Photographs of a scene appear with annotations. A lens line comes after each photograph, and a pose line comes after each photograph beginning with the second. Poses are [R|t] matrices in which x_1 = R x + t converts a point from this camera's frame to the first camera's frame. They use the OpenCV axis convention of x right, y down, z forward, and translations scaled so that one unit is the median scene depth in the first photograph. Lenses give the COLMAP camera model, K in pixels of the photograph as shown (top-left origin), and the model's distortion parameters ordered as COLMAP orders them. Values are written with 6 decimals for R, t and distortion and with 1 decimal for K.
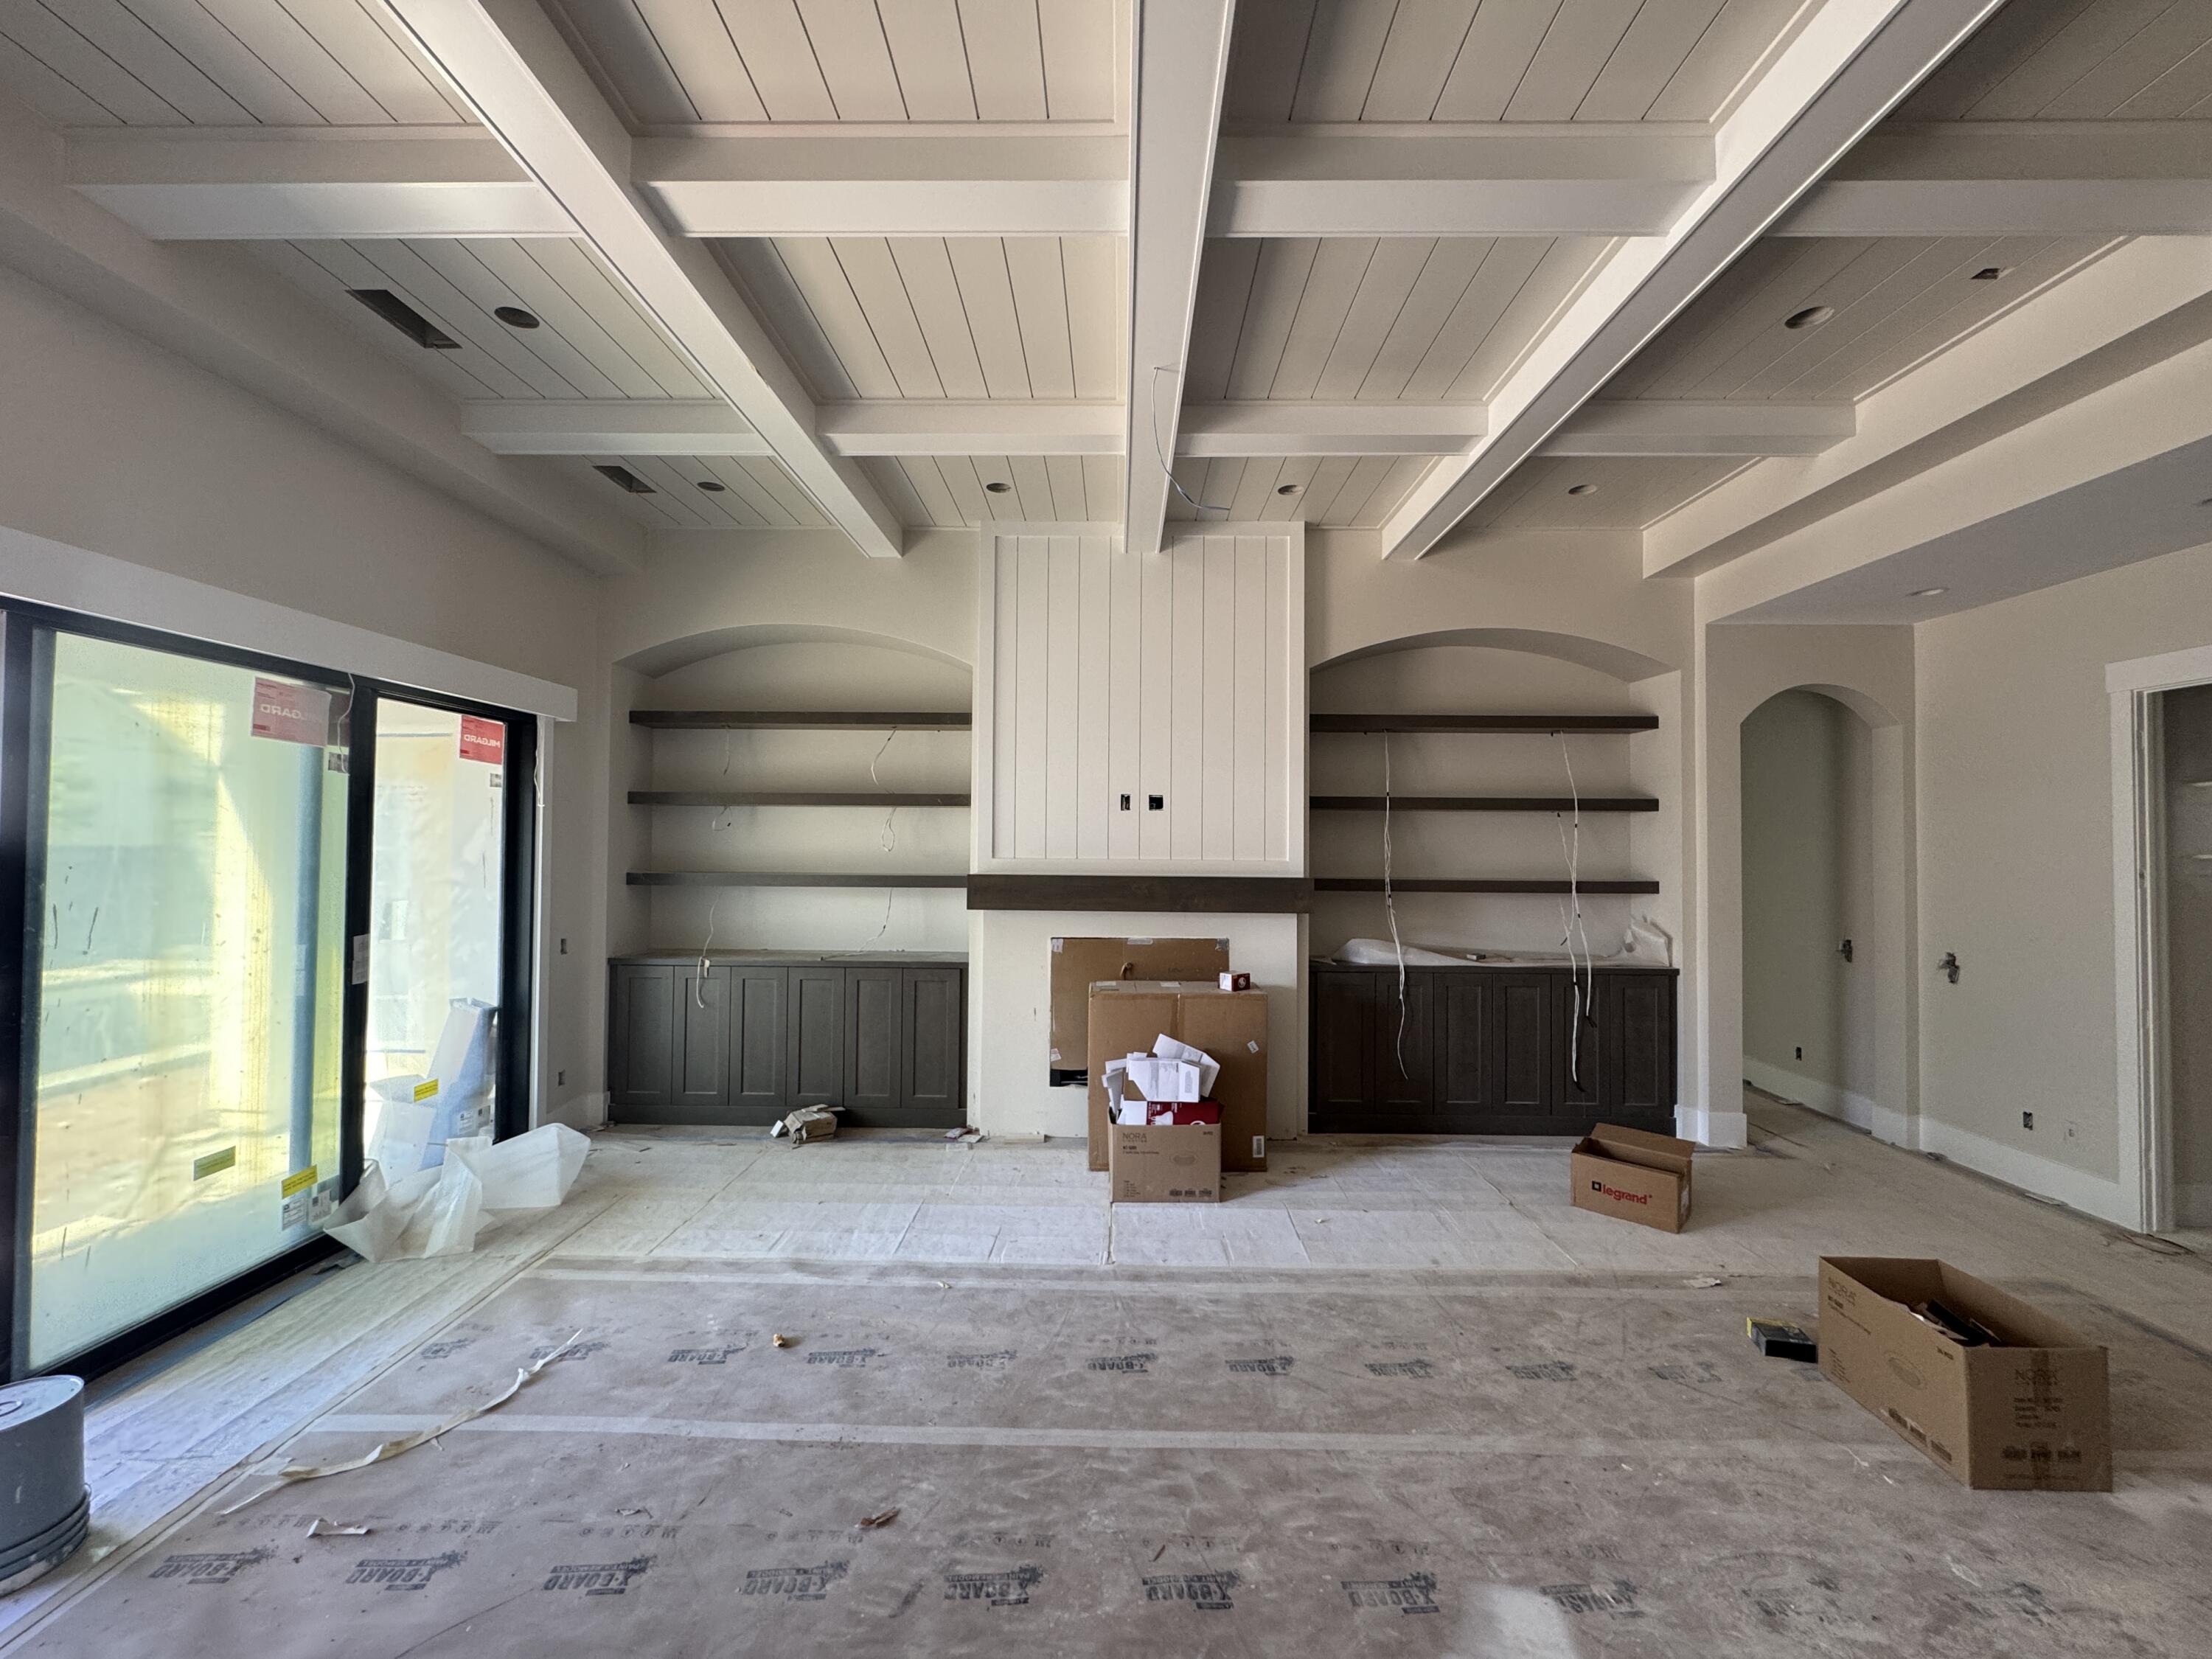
lens RADIAL K [[879.1, 0, 1105.4], [0, 879.1, 826.7], [0, 0, 1]] dist [-0.000874, 0.000470]
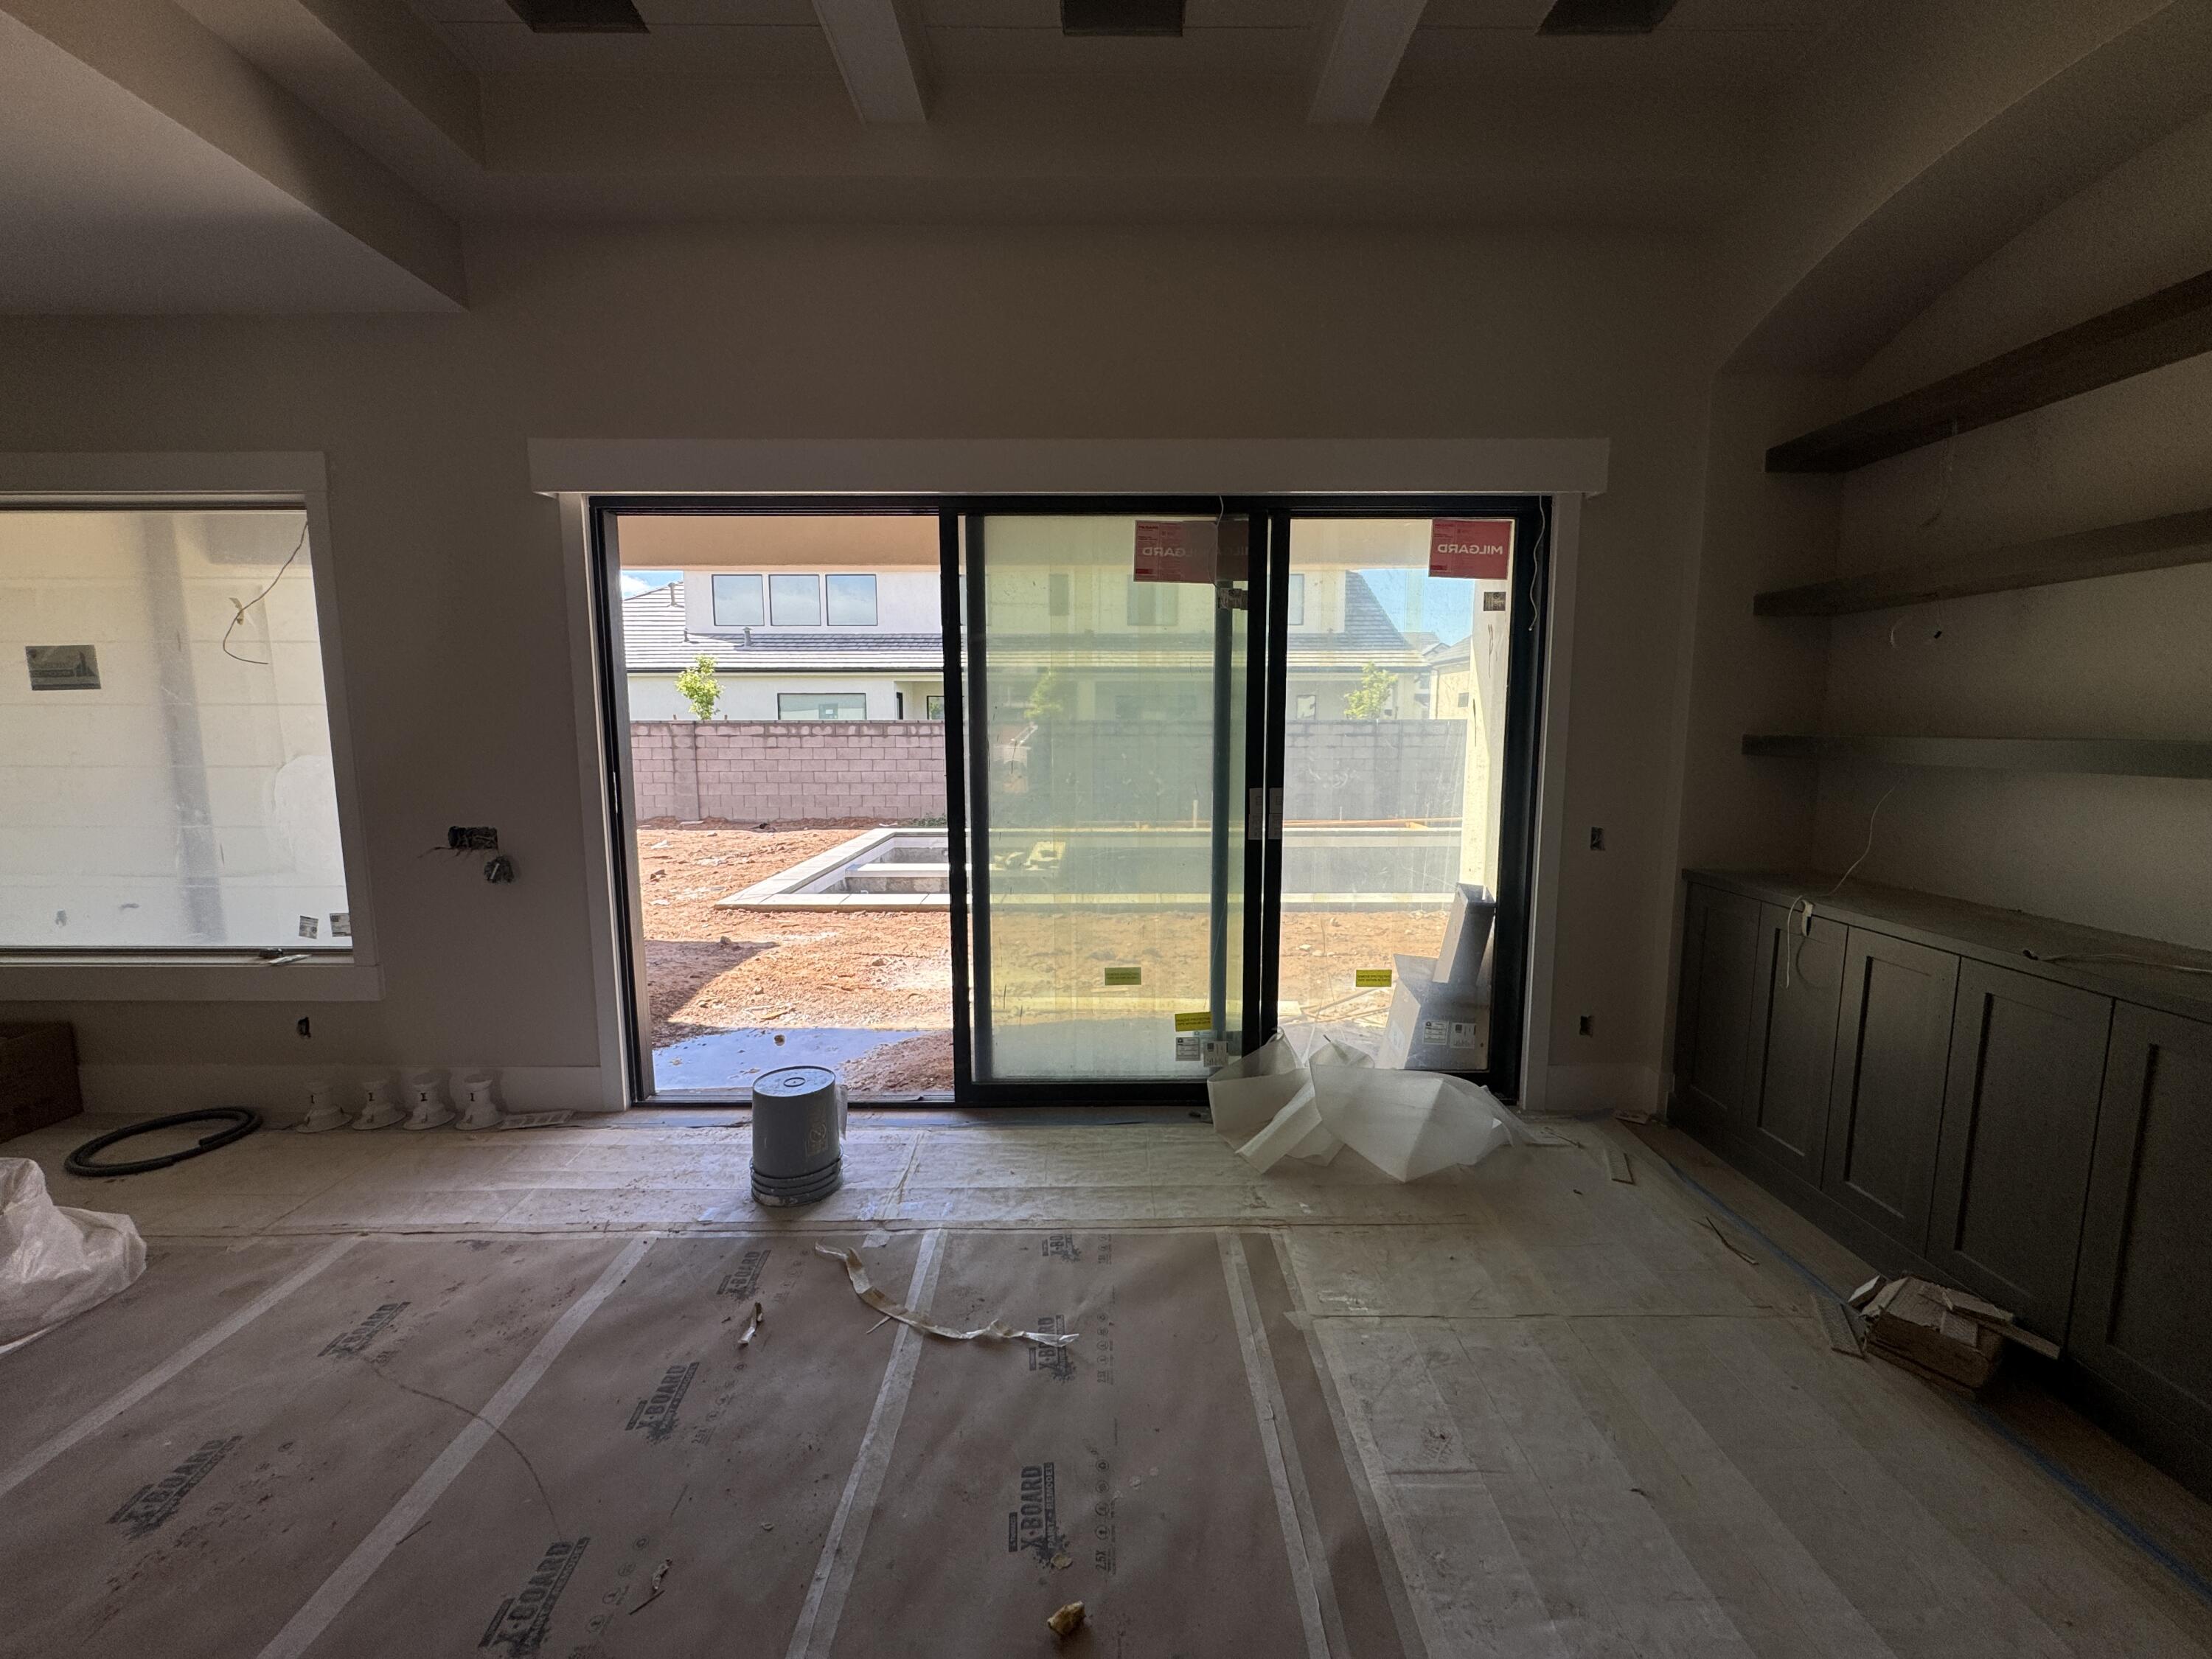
lens RADIAL K [[879.1, 0, 1105.4], [0, 879.1, 826.7], [0, 0, 1]] dist [-0.000874, 0.000470]
pose [[0.021799, 0.110762, -0.993608, 0.065323], [0.020925, 0.993576, 0.111217, 0.056143], [0.999543, -0.023216, 0.019341, 0.793750]]
